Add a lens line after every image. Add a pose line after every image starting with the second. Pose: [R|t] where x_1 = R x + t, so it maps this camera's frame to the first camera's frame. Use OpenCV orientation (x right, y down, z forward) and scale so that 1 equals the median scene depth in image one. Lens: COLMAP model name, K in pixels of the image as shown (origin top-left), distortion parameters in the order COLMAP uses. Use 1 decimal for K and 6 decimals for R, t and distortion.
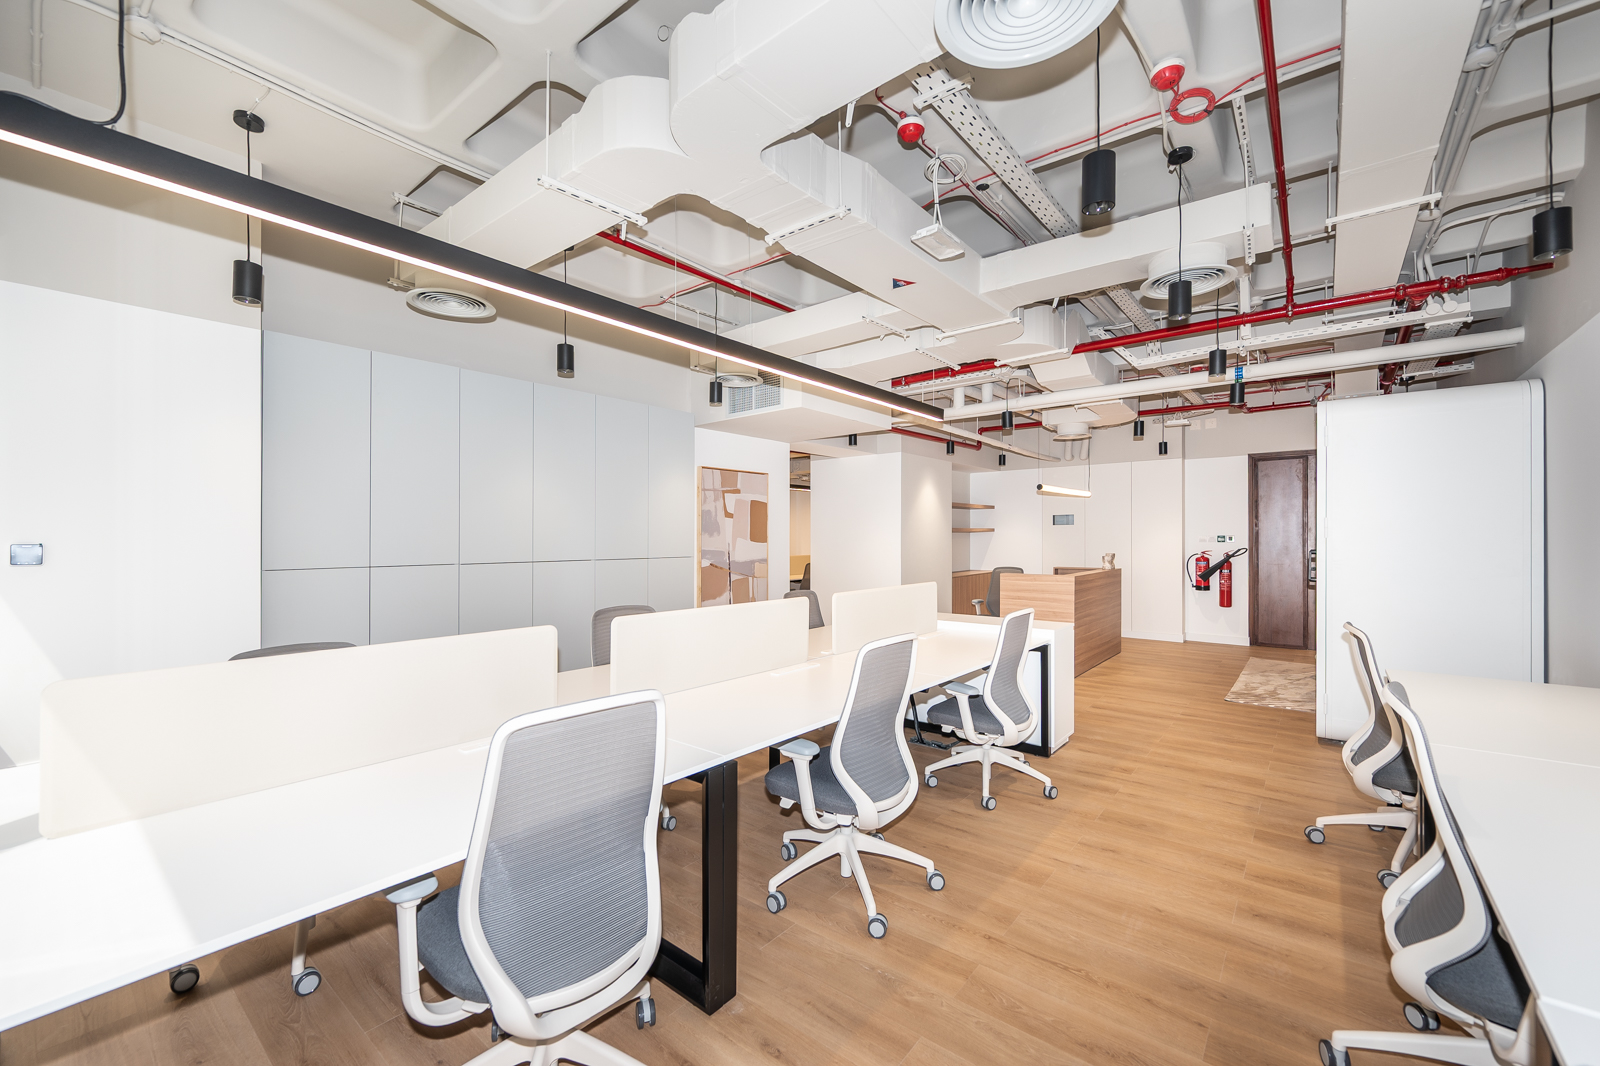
lens RADIAL K [[642.7, 0, 804.2], [0, 642.7, 539.7], [0, 0, 1]] dist [0.004903, 0.000231]
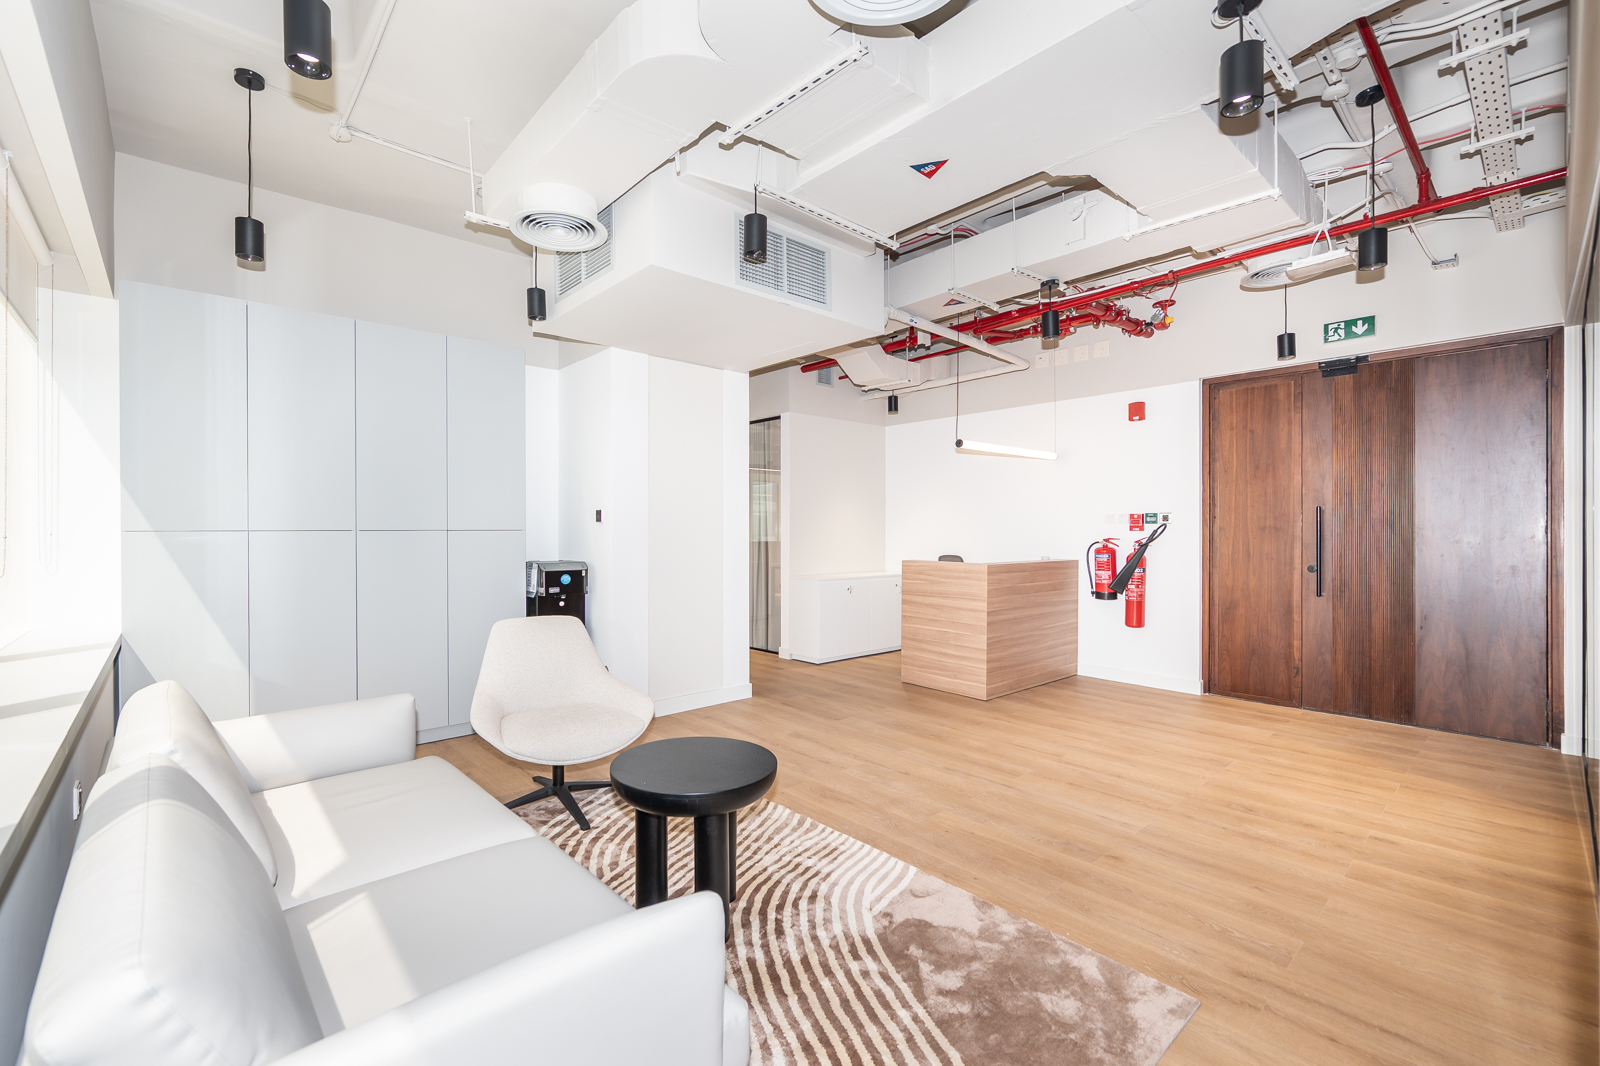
lens RADIAL K [[685.4, 0, 797.3], [0, 685.4, 525.1], [0, 0, 1]] dist [-0.002310, -0.000083]
pose [[0.986767, 0.022679, -0.160549, 0.357065], [-0.021161, 0.999714, 0.011153, 0.004202], [0.160756, -0.007608, 0.986965, 0.250423]]
